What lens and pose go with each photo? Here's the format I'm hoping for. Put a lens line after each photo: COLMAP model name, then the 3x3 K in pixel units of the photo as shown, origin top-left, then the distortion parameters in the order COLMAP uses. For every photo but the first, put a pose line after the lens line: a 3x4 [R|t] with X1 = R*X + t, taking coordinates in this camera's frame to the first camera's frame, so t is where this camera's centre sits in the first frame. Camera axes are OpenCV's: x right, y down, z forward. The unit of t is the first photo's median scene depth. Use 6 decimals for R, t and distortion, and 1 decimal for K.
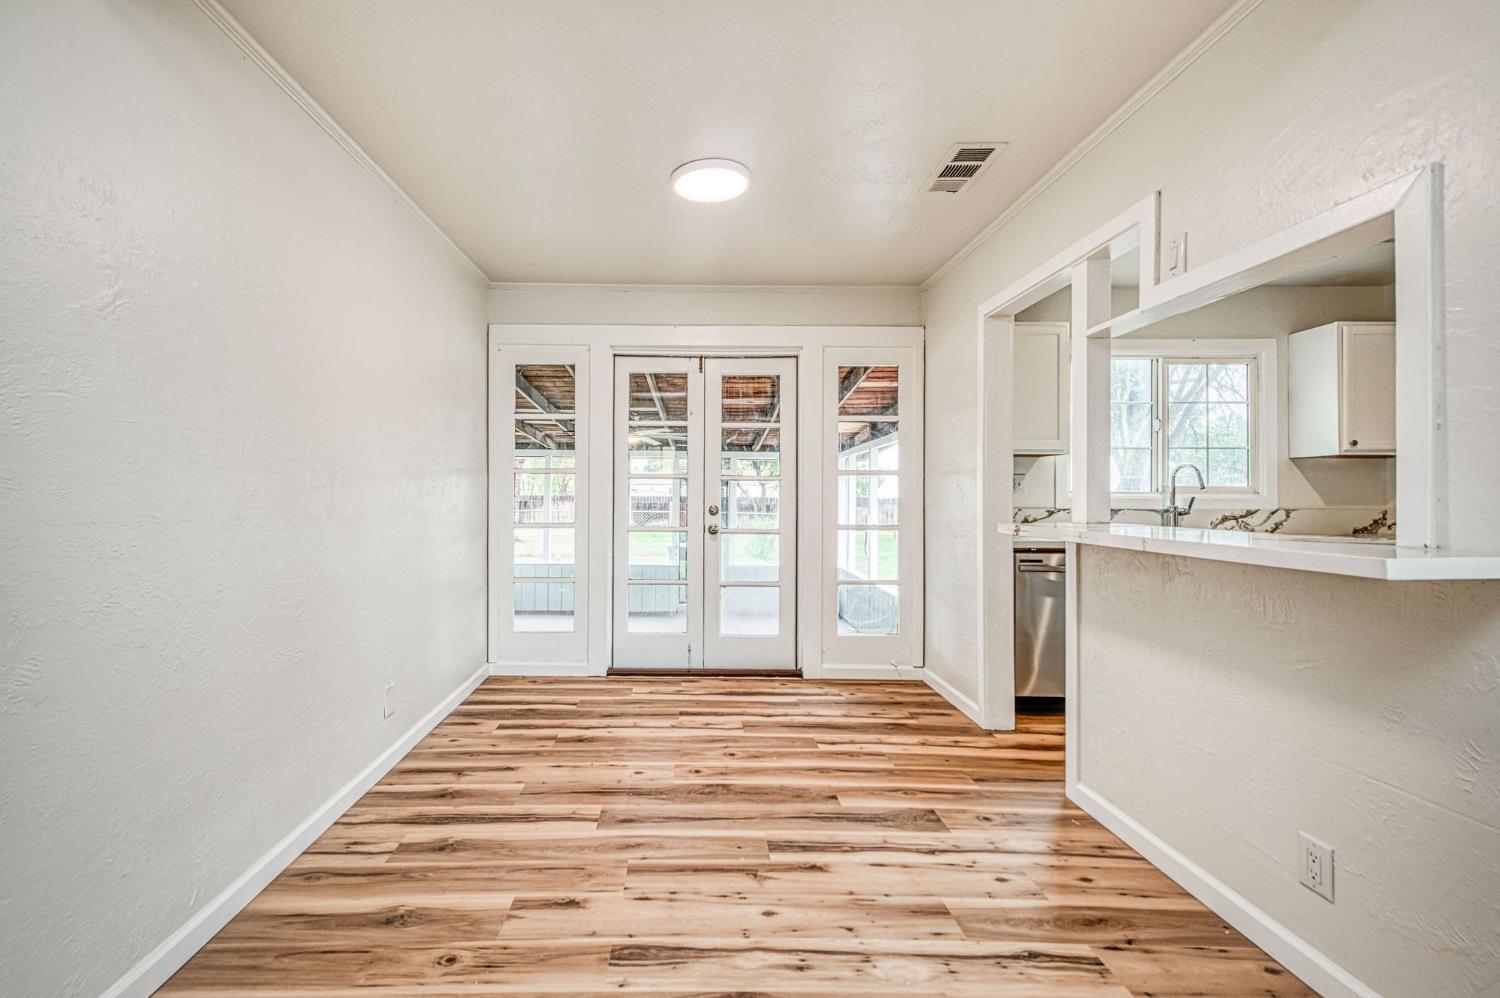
lens RADIAL K [[636.4, 0, 680.1], [0, 636.4, 487.3], [0, 0, 1]] dist [0.003329, -0.004345]
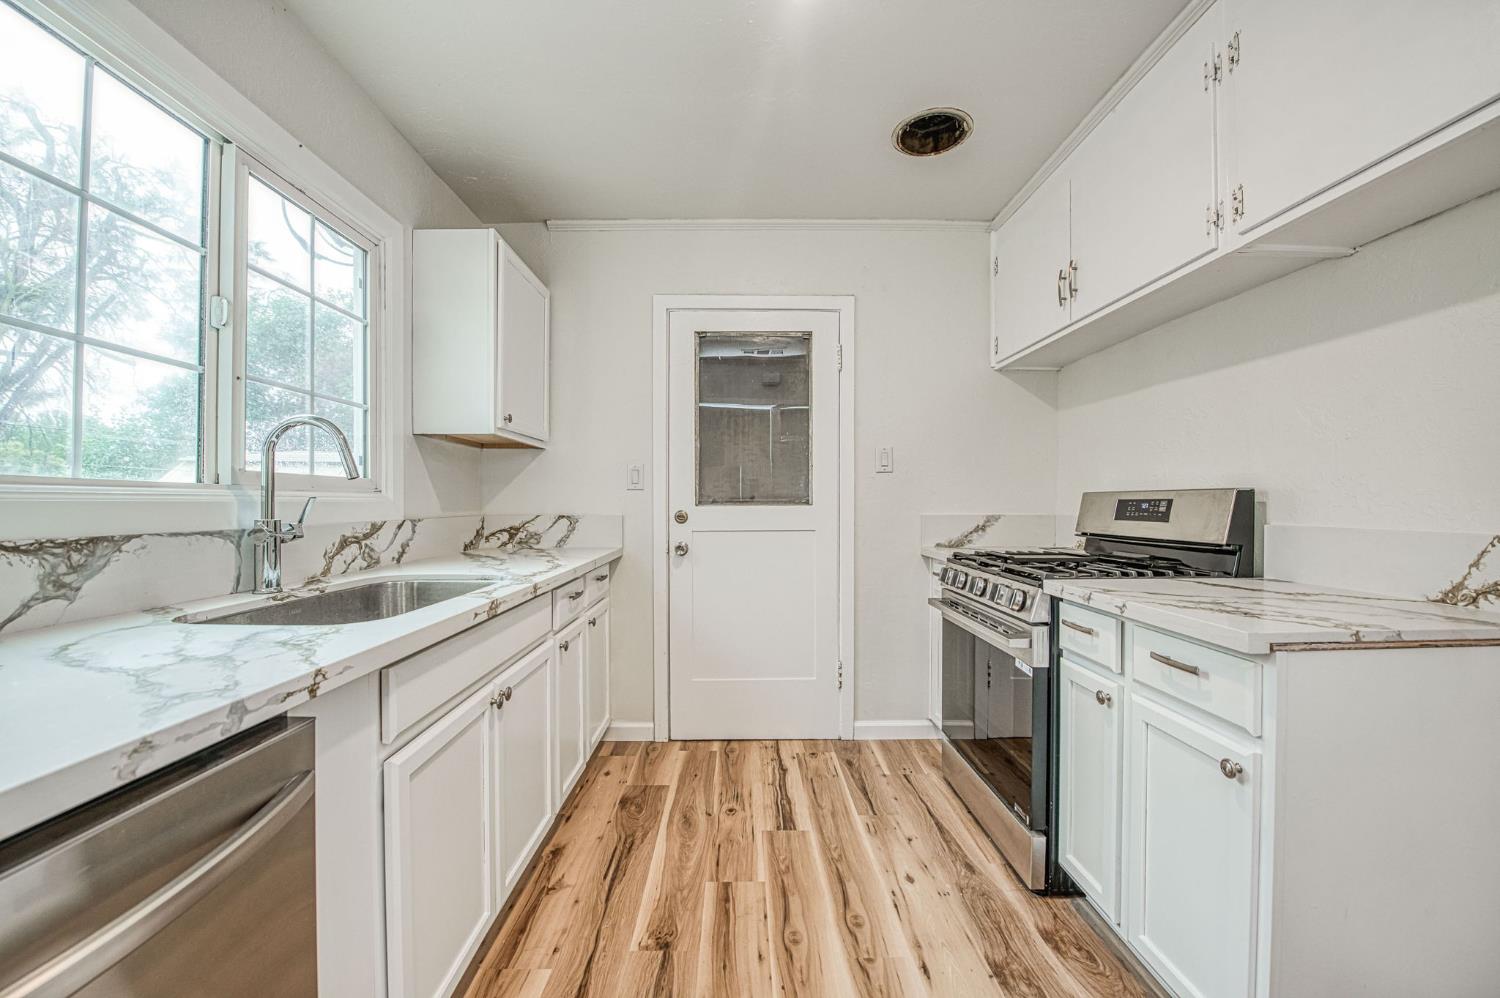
lens RADIAL K [[598.8, 0, 754.7], [0, 598.8, 480.4], [0, 0, 1]] dist [-0.000650, -0.002214]
pose [[-0.017466, 0.031359, 0.999356, 0.397681], [-0.006202, 0.999485, -0.031471, 0.014337], [-0.999828, -0.006748, -0.017263, 0.703100]]
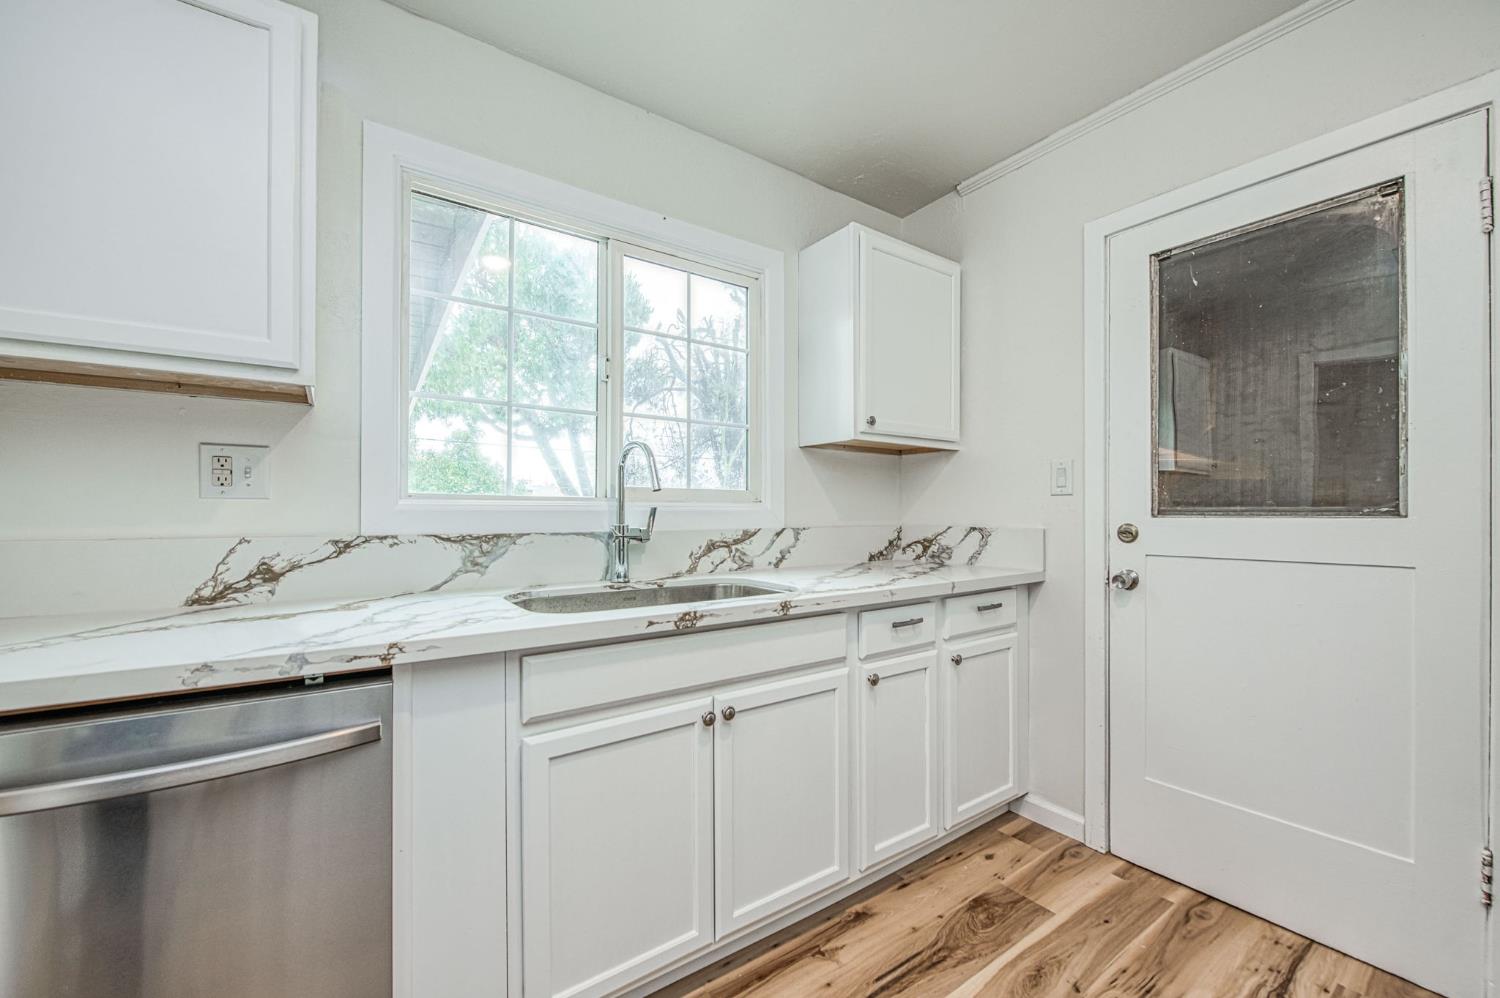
lens RADIAL K [[611.7, 0, 749.1], [0, 611.7, 493.7], [0, 0, 1]] dist [-0.003830, -0.003453]
pose [[0.819738, 0.012148, 0.572610, 0.581472], [-0.000192, 0.999781, -0.020935, 0.014342], [-0.572739, 0.017052, 0.819561, 0.543909]]
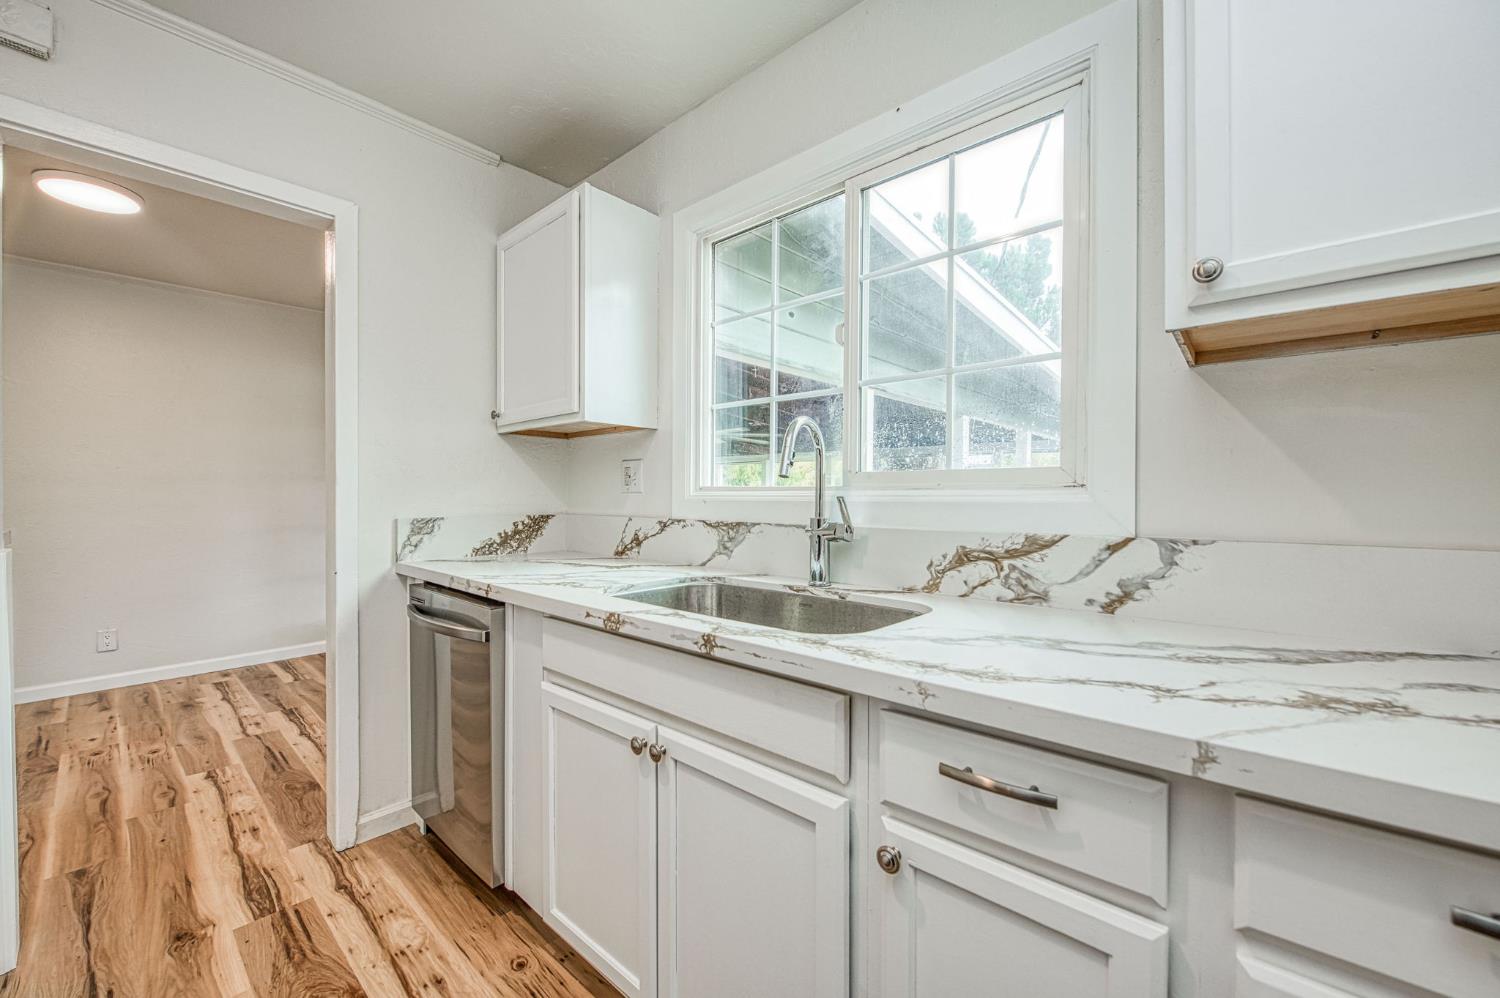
lens RADIAL K [[598.8, 0, 761.2], [0, 598.8, 498.4], [0, 0, 1]] dist [-0.000650, -0.002214]
pose [[0.742462, -0.001230, -0.669887, 1.015000], [0.003805, 0.999990, 0.002382, 0.014306], [0.669877, -0.004318, 0.742460, 0.670525]]
